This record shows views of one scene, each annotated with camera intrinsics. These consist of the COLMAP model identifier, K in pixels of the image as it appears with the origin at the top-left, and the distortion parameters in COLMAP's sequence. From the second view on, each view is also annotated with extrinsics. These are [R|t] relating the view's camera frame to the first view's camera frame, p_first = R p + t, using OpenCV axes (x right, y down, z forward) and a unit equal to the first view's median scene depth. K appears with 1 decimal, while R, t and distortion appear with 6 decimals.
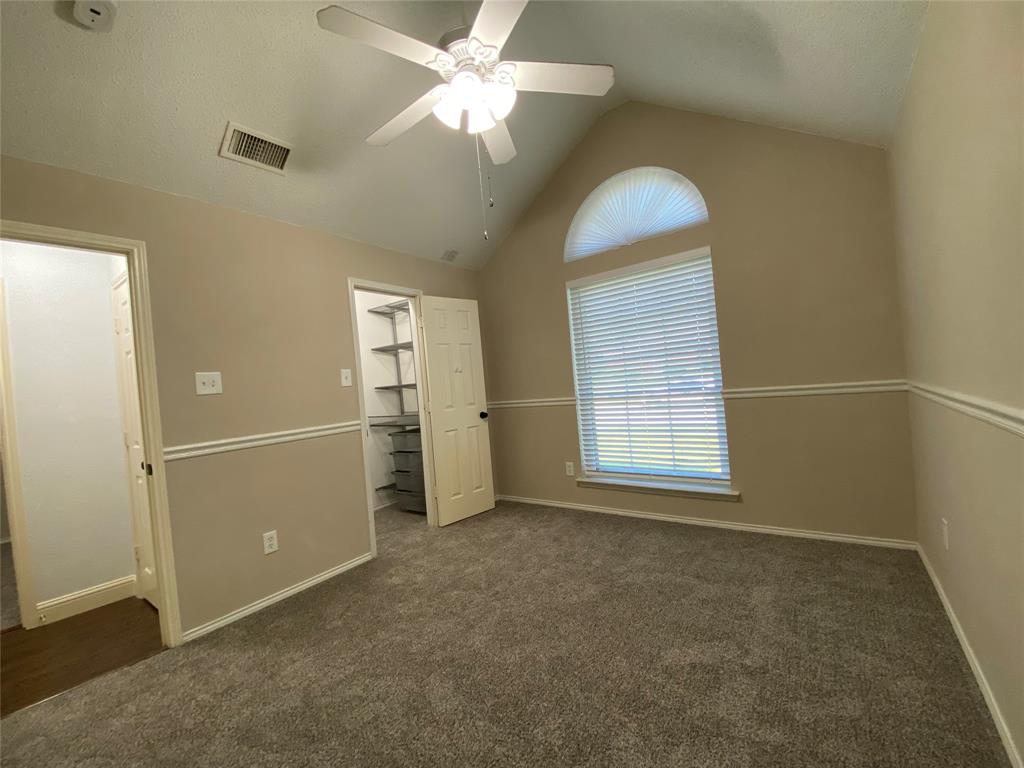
lens RADIAL K [[410.6, 0, 512.0], [0, 410.6, 384.0], [0, 0, 1]] dist [0.023354, -0.022469]
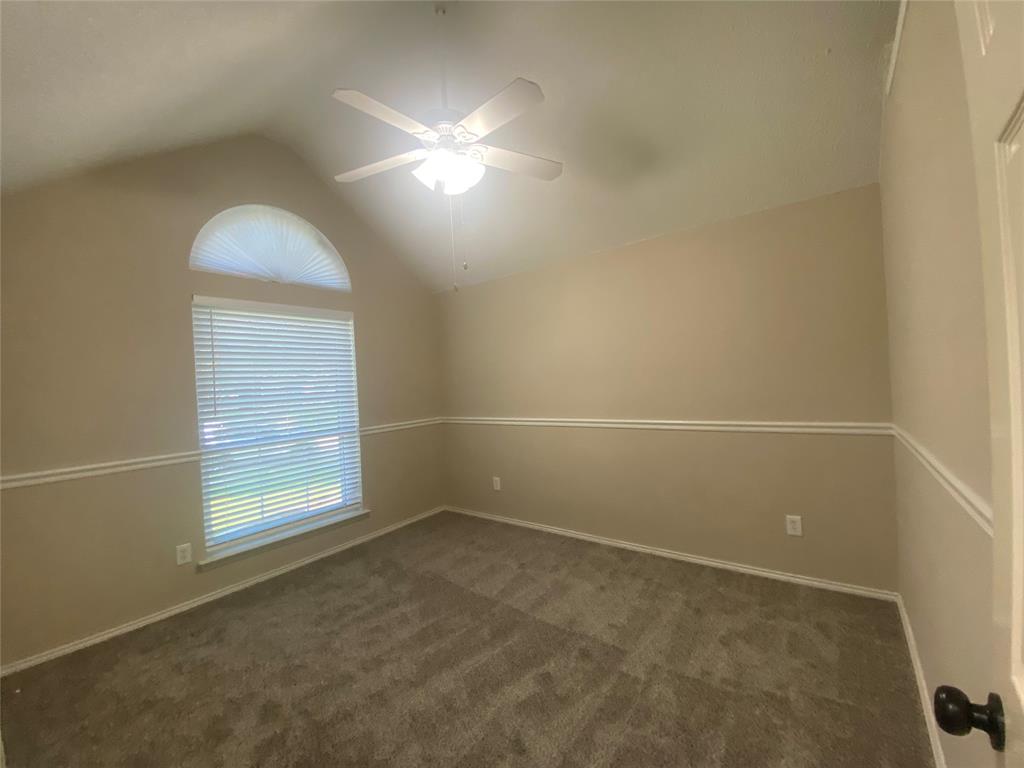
lens RADIAL K [[410.6, 0, 512.0], [0, 410.6, 384.0], [0, 0, 1]] dist [0.023354, -0.022469]
pose [[0.041081, 0.096192, 0.994515, -0.686681], [0.069965, 0.992635, -0.098900, 0.034387], [-0.996703, 0.073644, 0.034048, 0.481676]]
